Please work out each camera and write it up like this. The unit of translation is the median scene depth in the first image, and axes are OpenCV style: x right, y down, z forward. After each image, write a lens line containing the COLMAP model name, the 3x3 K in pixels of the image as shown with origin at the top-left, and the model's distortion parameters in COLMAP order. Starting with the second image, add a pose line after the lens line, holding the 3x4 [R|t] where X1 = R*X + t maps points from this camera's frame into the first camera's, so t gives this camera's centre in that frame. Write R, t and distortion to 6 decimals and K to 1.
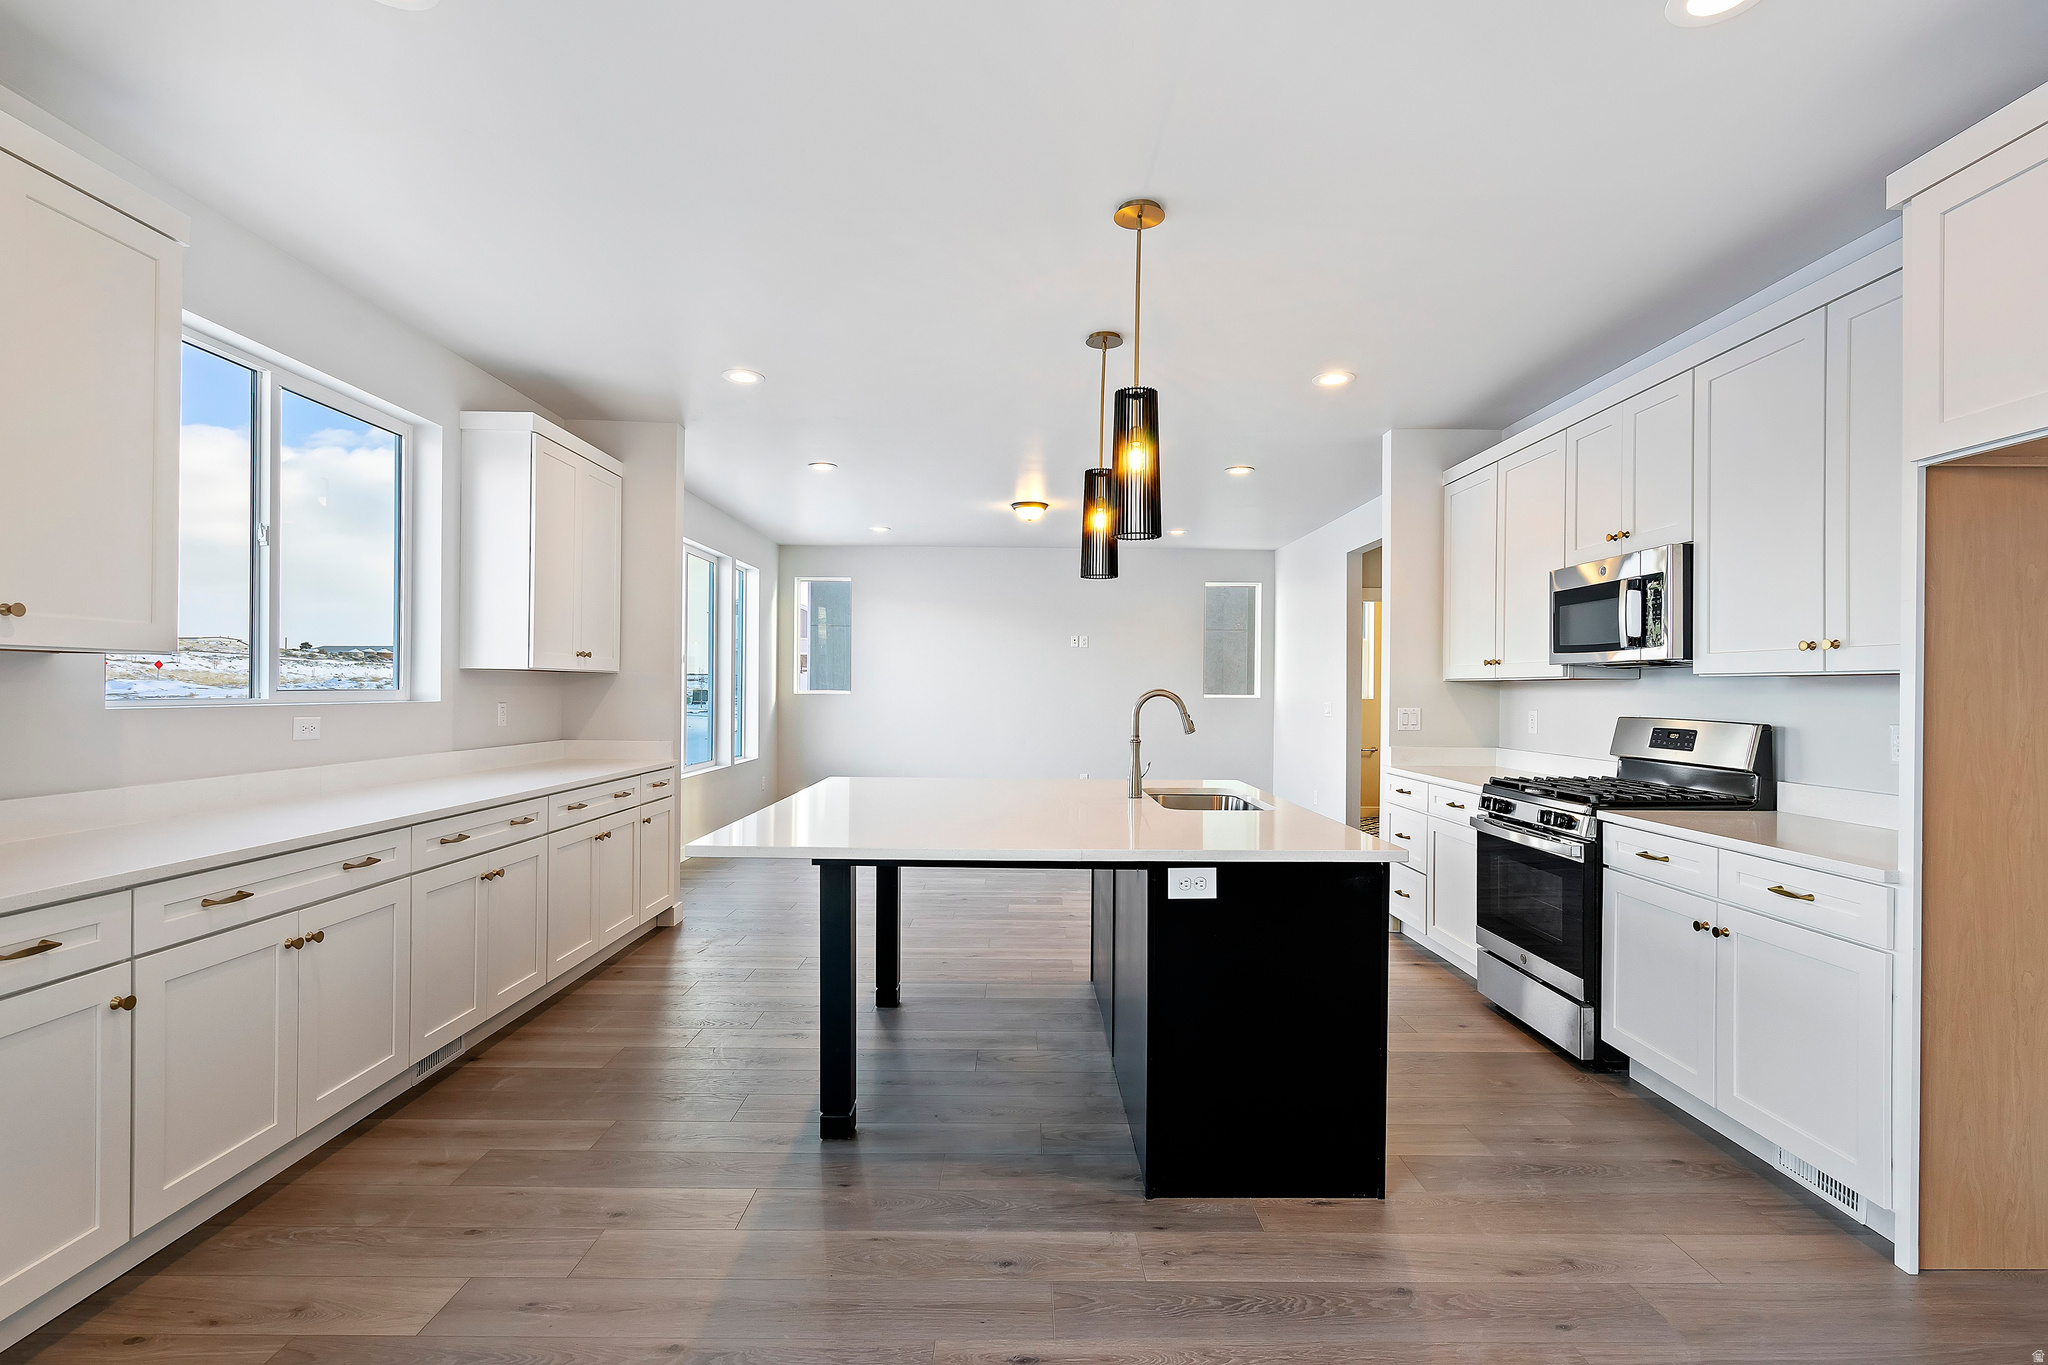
lens RADIAL K [[956.4, 0, 1026.3], [0, 956.4, 683.9], [0, 0, 1]] dist [-0.004085, 0.000782]
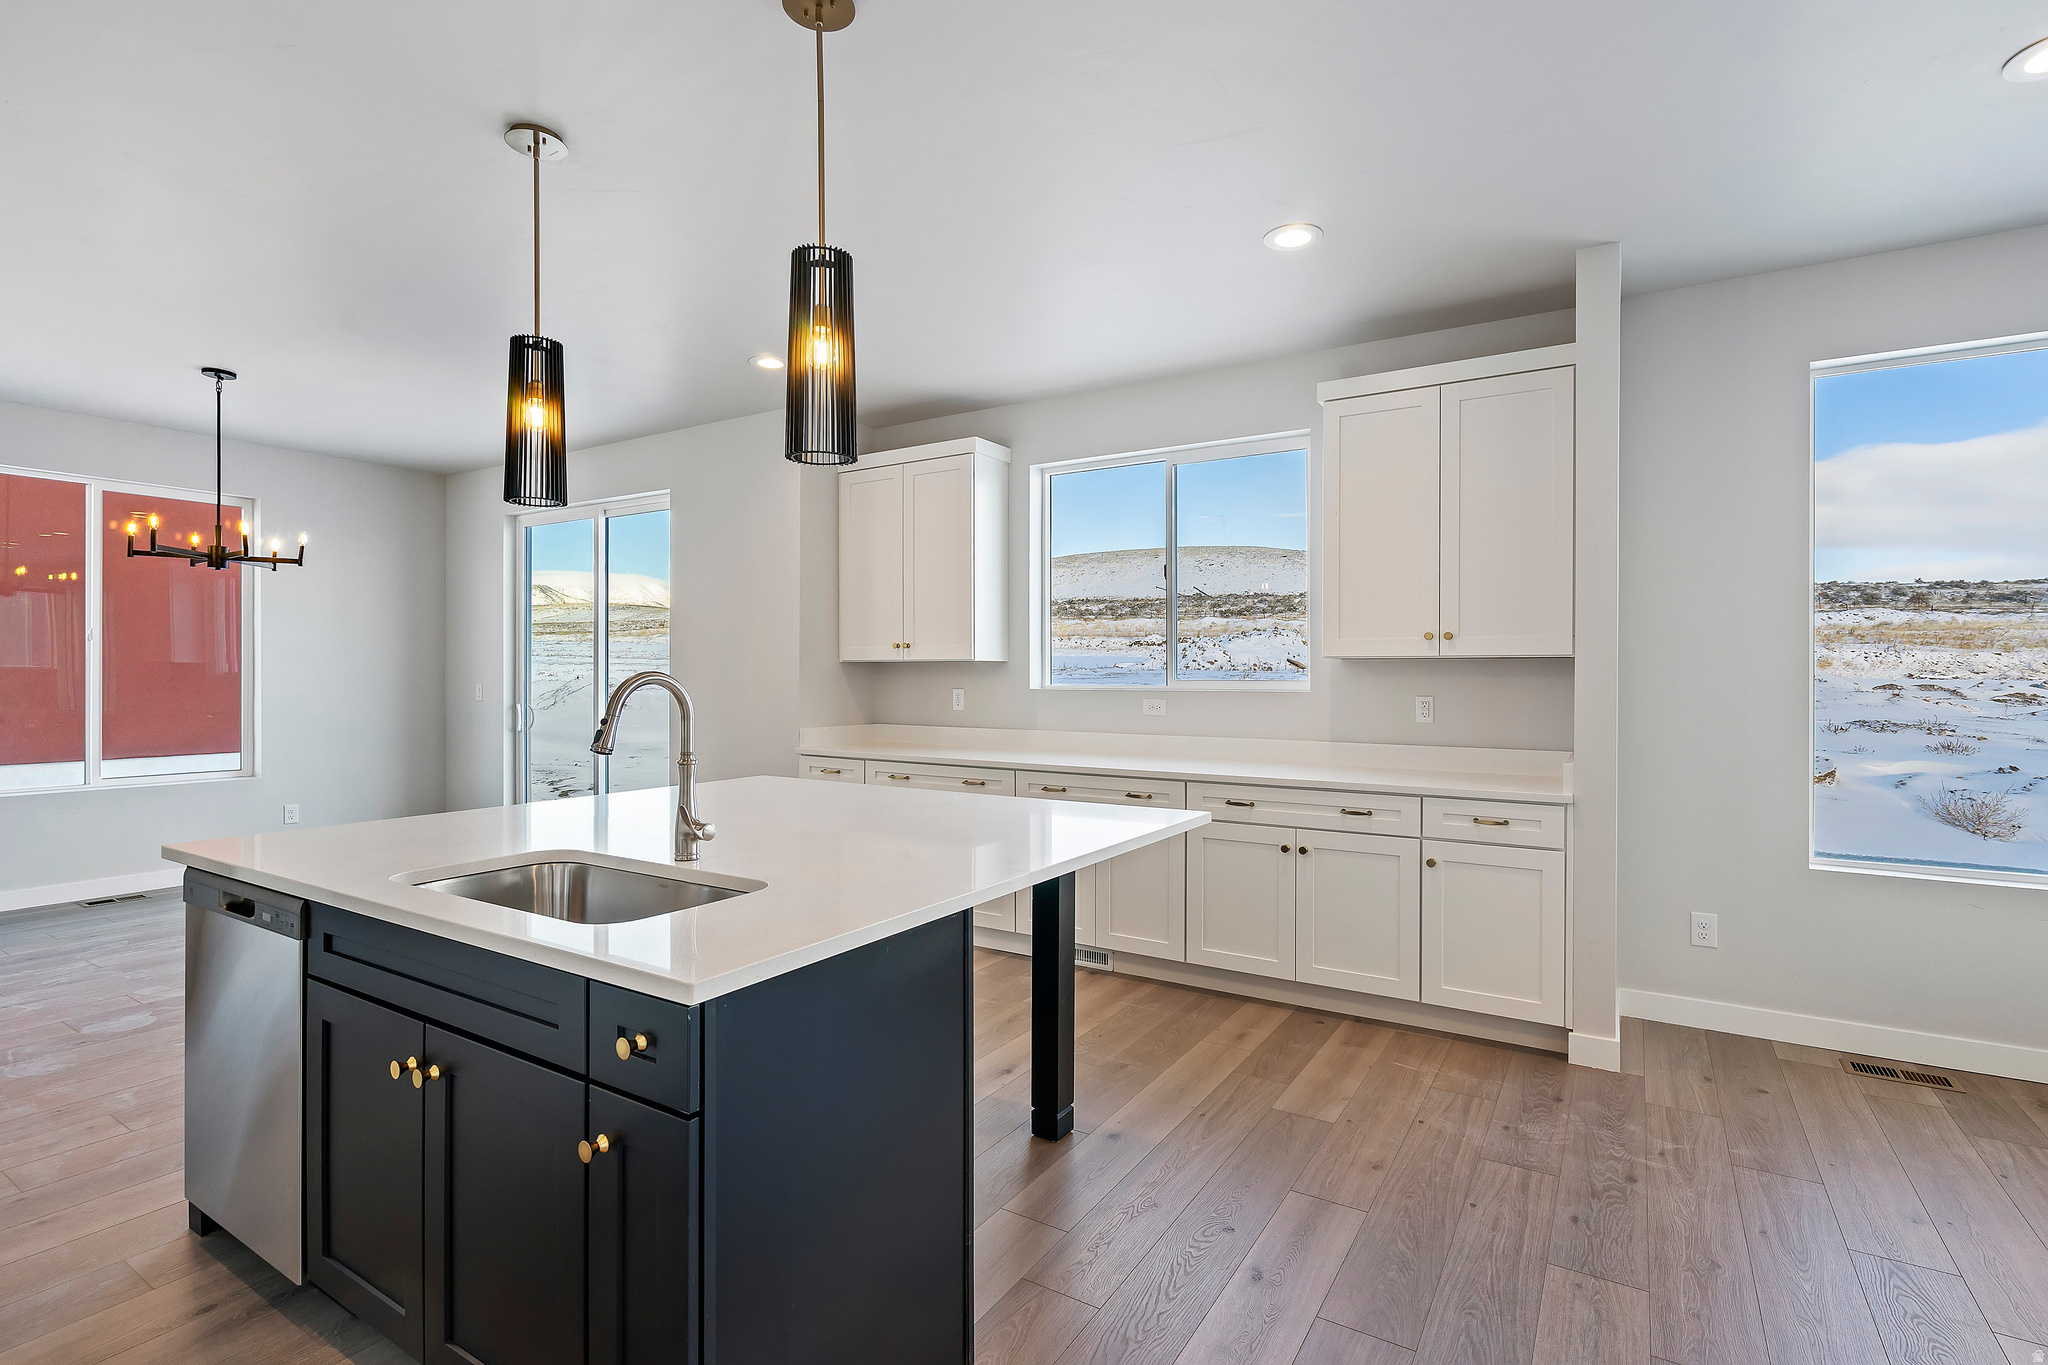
lens RADIAL K [[956.4, 0, 1031.7], [0, 956.4, 680.2], [0, 0, 1]] dist [-0.004085, 0.000782]
pose [[-0.534631, -0.003741, -0.845077, 0.525301], [-0.001721, 0.999993, -0.003338, 0.011276], [0.845084, -0.000330, -0.534634, 1.588502]]
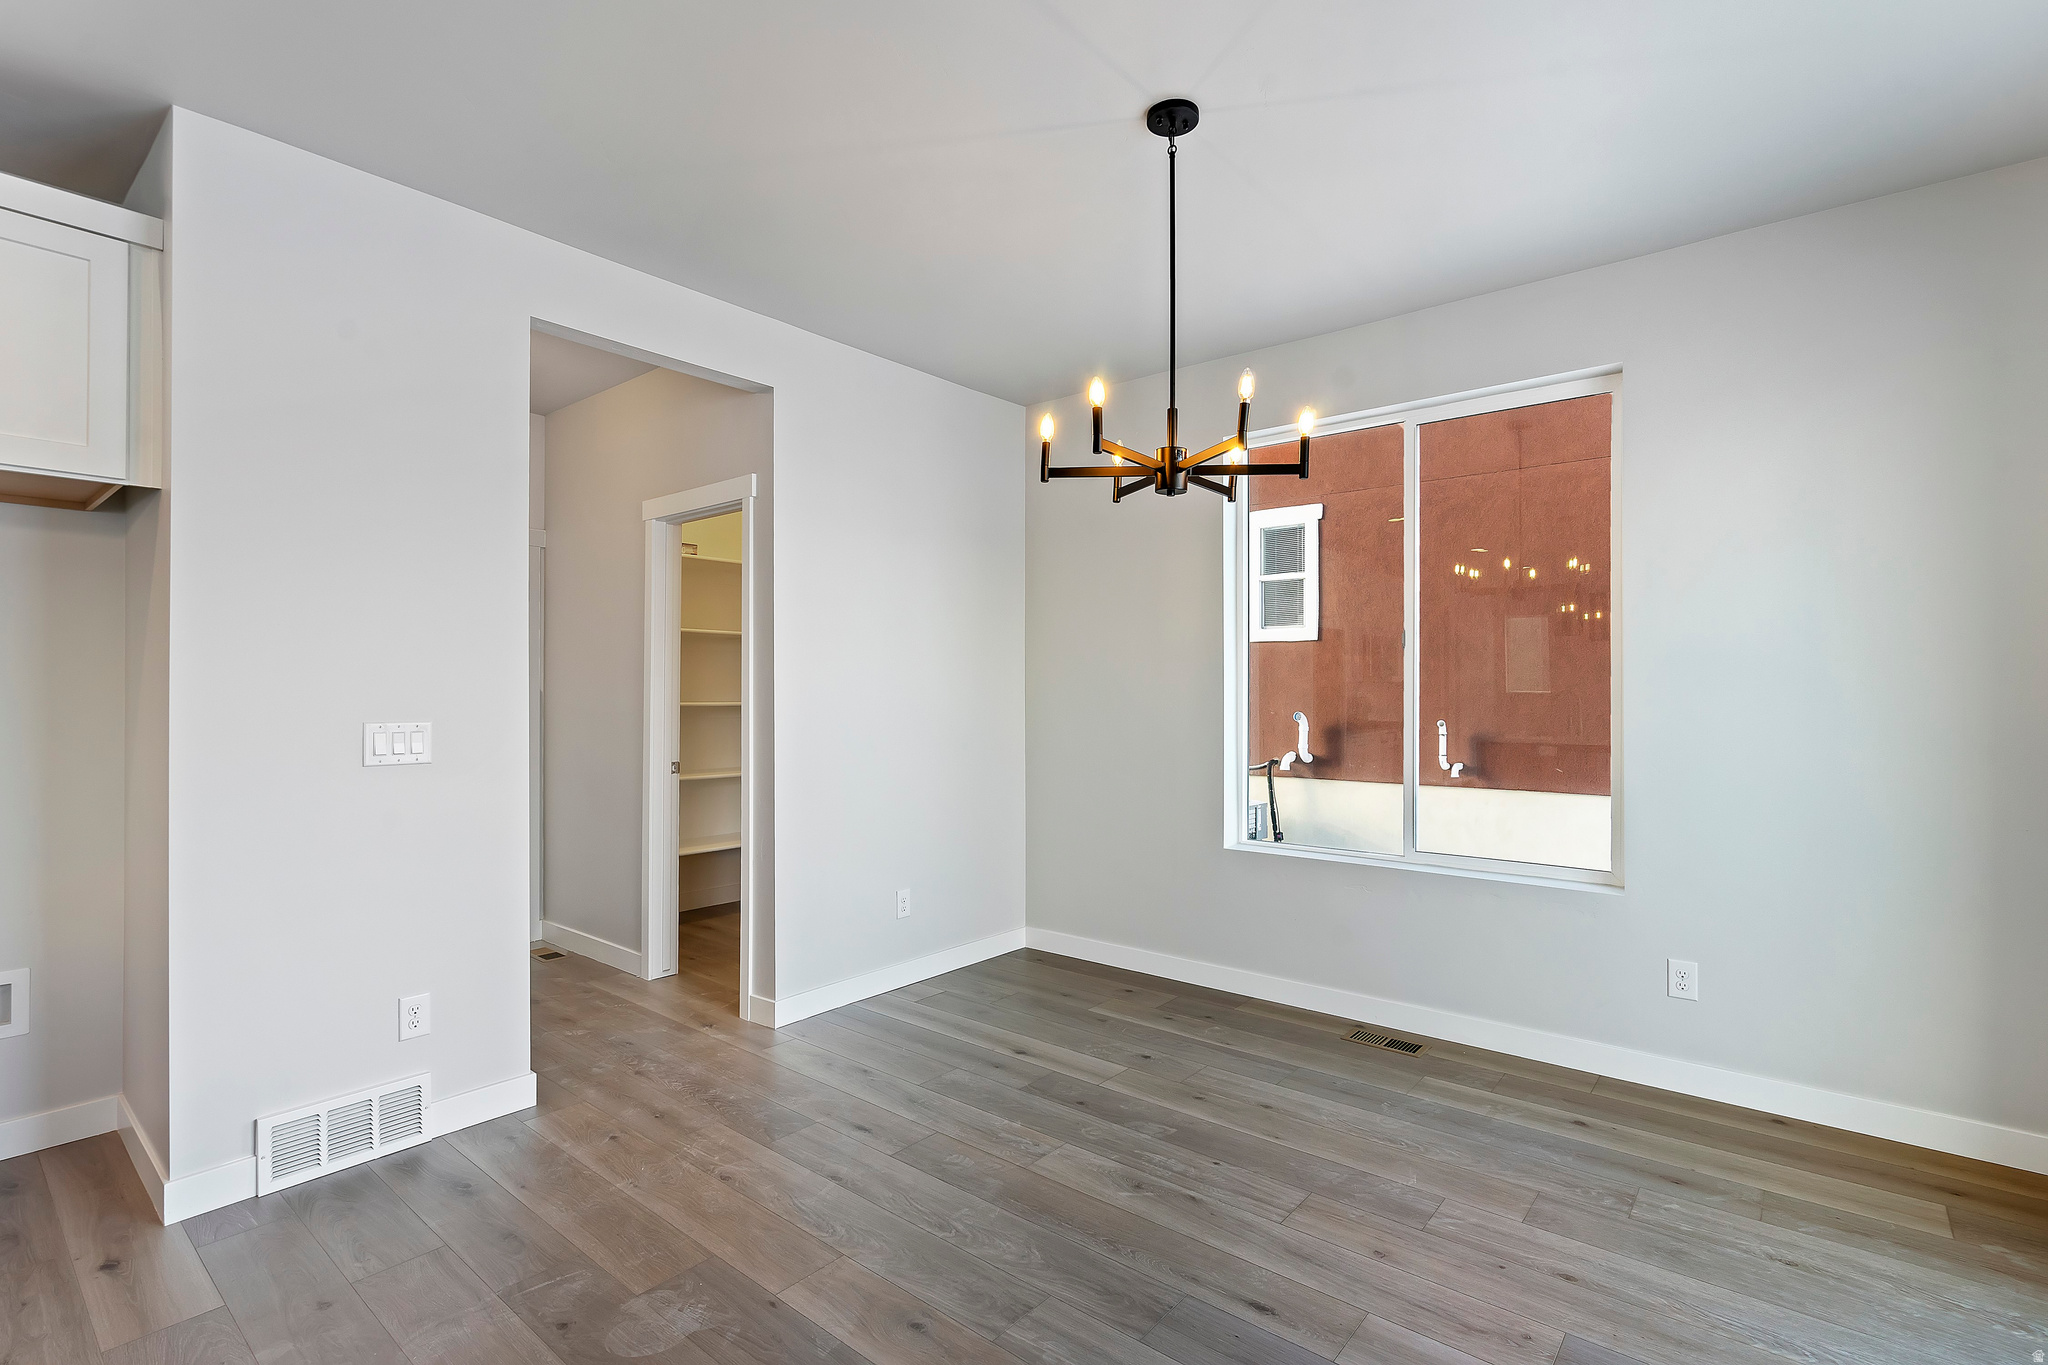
lens RADIAL K [[956.4, 0, 1031.6], [0, 956.4, 688.7], [0, 0, 1]] dist [-0.004085, 0.000782]
pose [[-0.769203, -0.005037, 0.638985, -0.373276], [-0.009369, 0.999950, -0.003395, -0.002055], [-0.638936, -0.008598, -0.769212, 0.493914]]
